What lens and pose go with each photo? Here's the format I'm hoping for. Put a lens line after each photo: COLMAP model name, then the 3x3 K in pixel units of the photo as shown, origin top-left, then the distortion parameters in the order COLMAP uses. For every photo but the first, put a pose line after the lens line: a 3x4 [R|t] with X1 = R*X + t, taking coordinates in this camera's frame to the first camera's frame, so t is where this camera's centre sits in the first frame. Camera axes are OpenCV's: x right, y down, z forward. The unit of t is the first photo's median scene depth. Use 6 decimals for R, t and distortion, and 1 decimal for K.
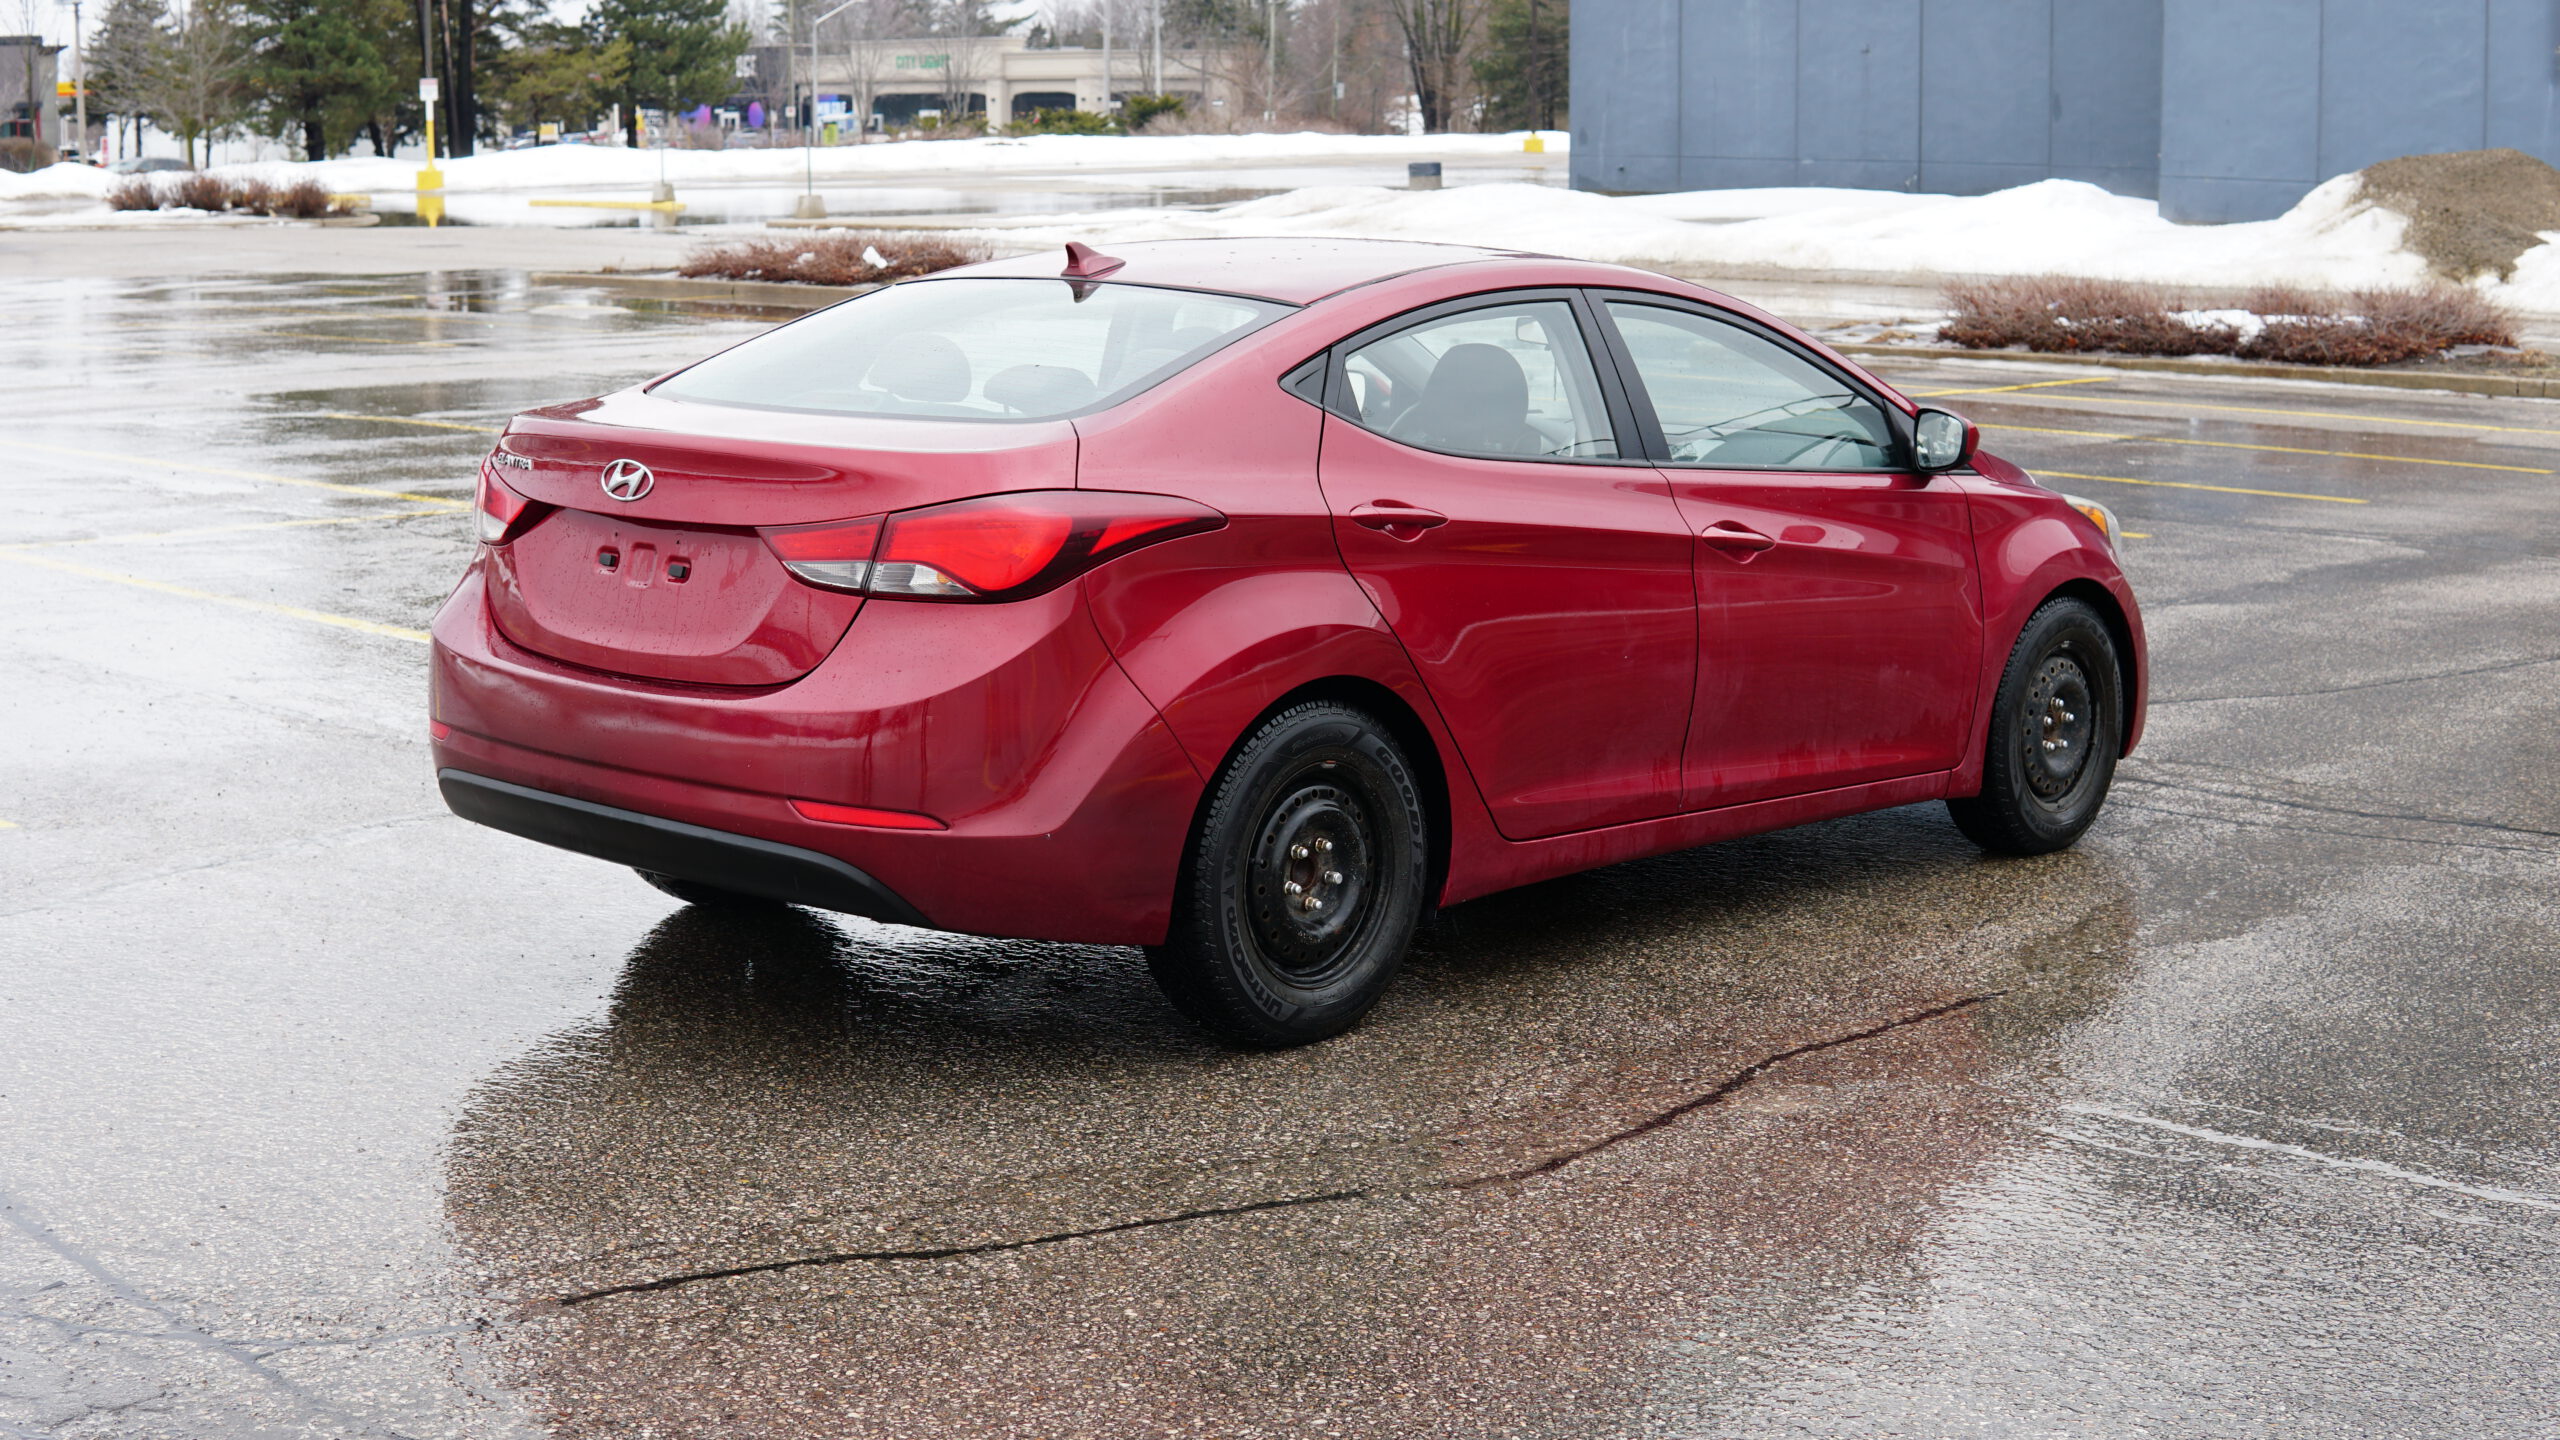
lens RADIAL K [[3552.6, 0, 1265.0], [0, 3552.6, 715.4], [0, 0, 1]] dist [-0.201852, -0.143298]
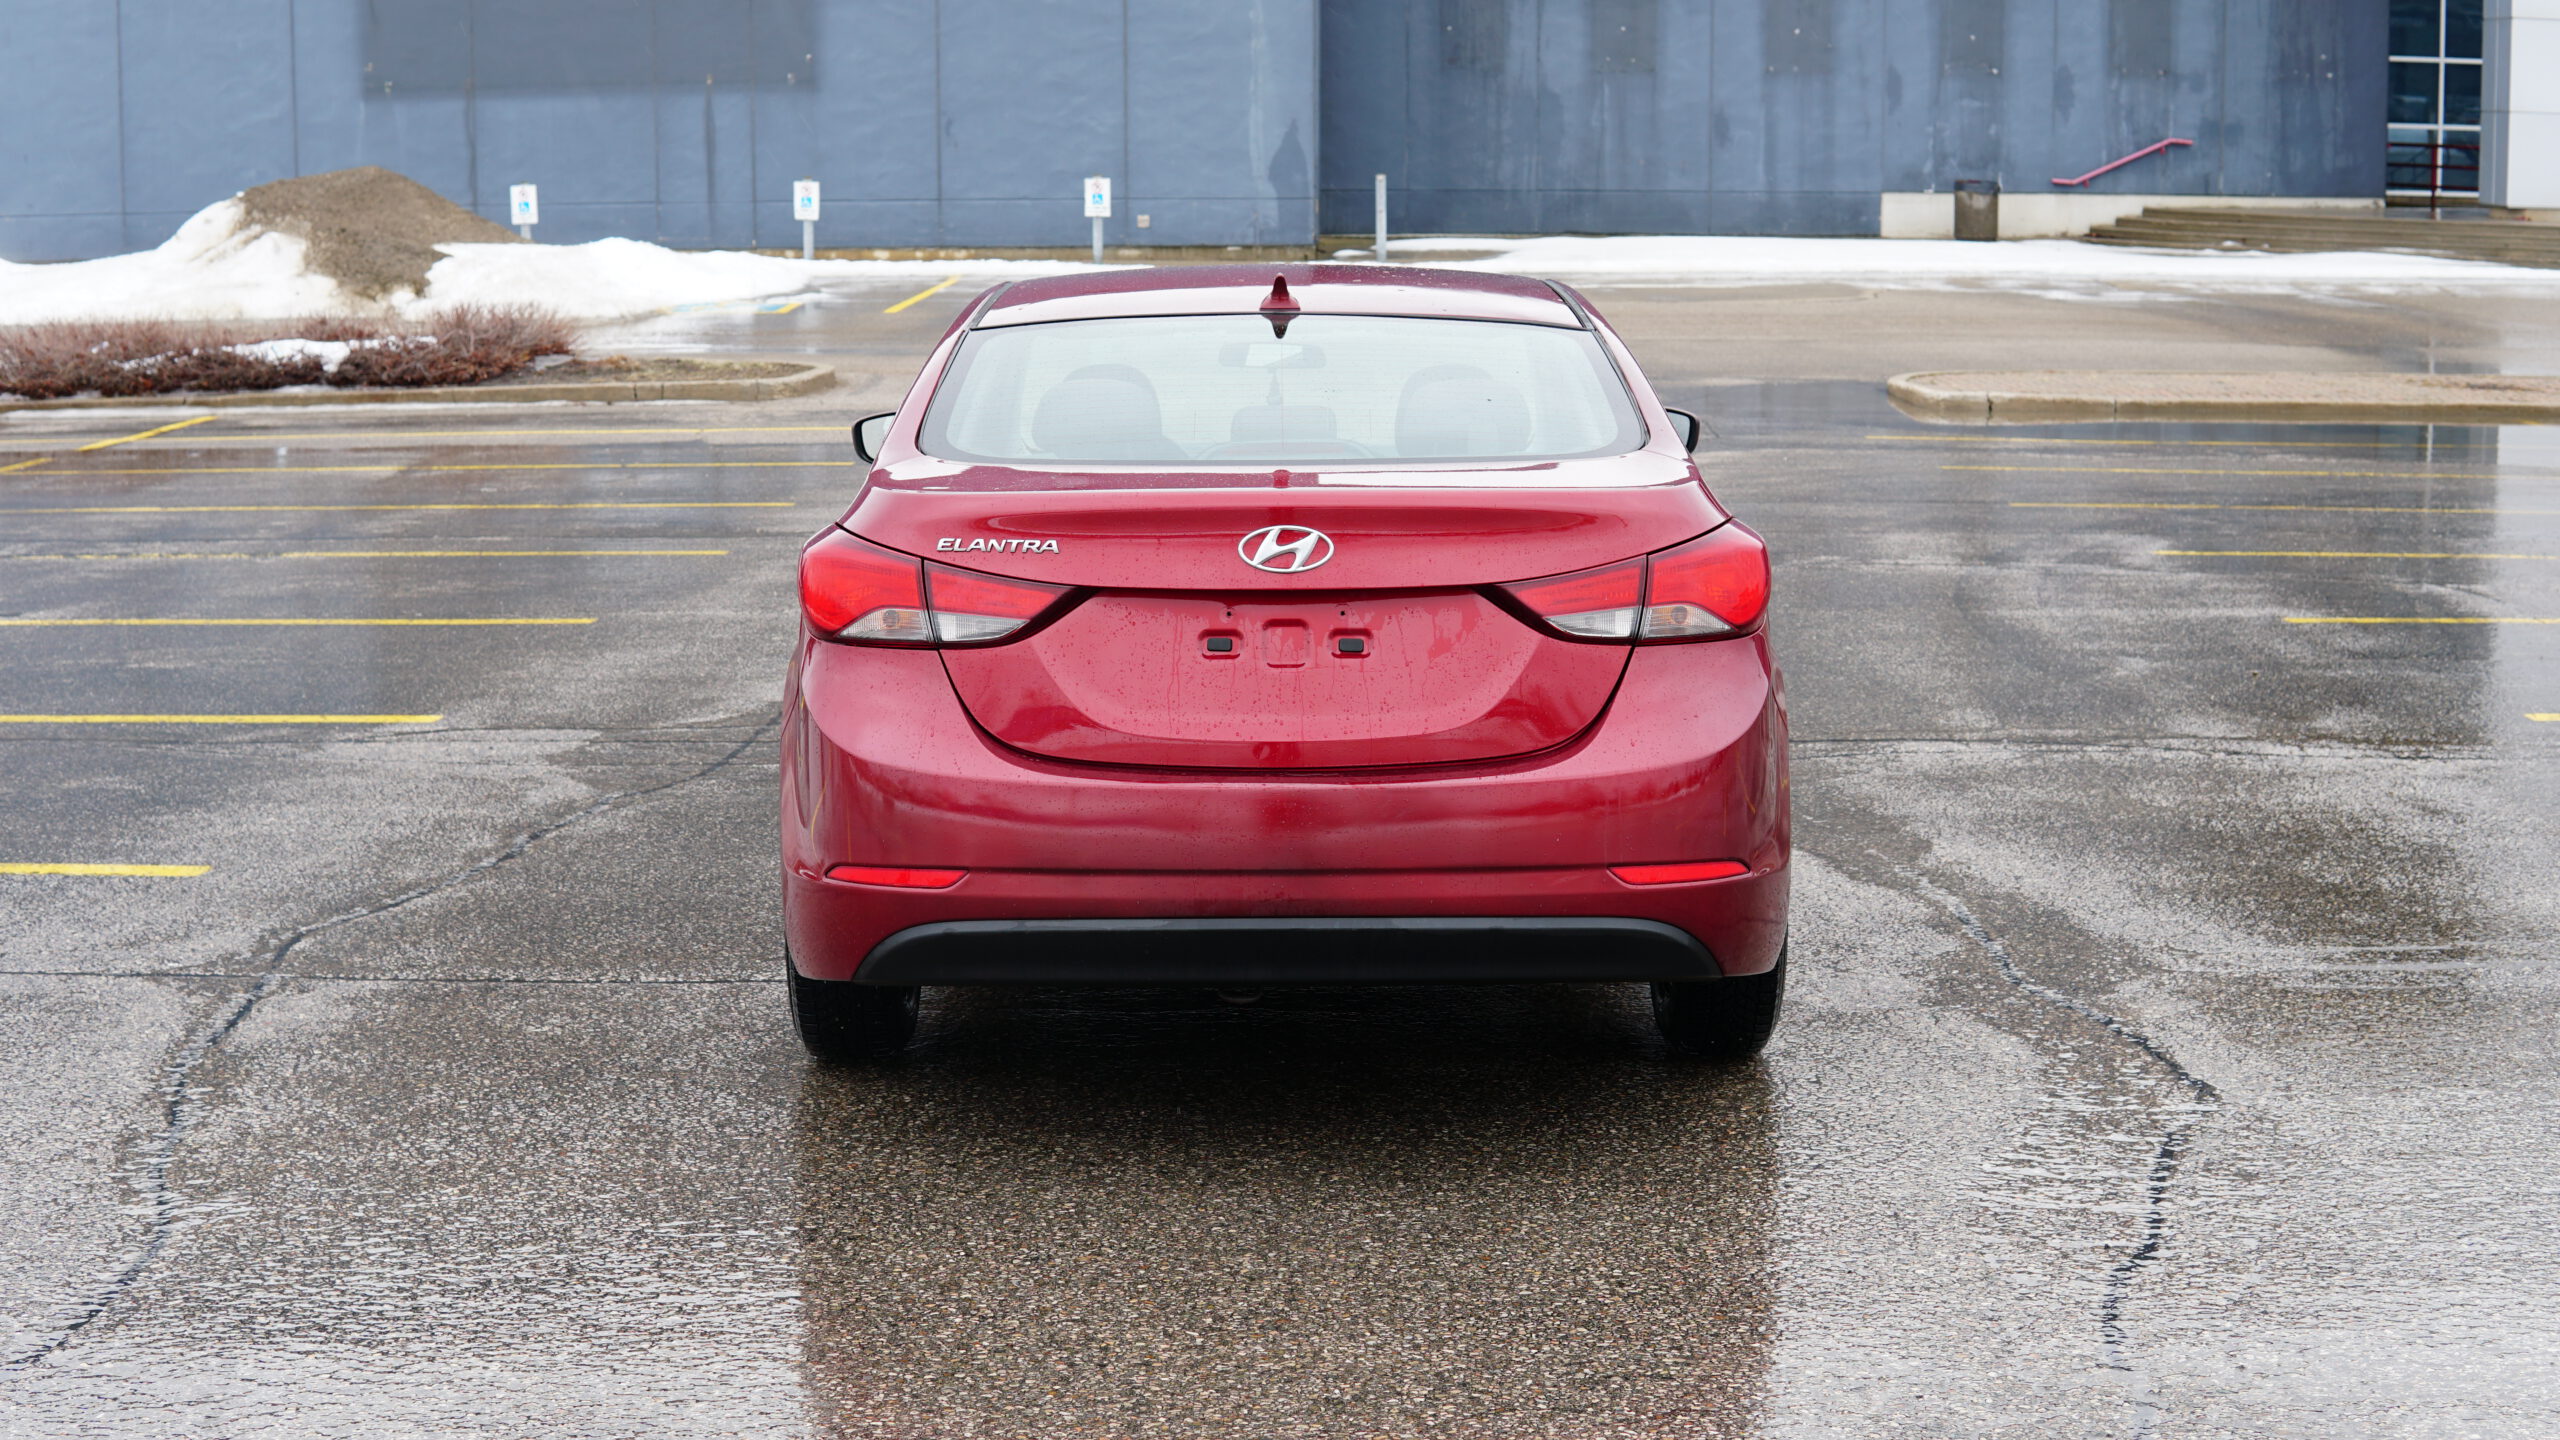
lens RADIAL K [[3552.6, 0, 1265.0], [0, 3552.6, 715.4], [0, 0, 1]] dist [-0.201852, -0.143298]
pose [[0.718597, -0.114292, 0.685970, -0.219217], [0.119931, 0.991990, 0.039644, -0.016793], [-0.685007, 0.053781, 0.726549, 0.098179]]
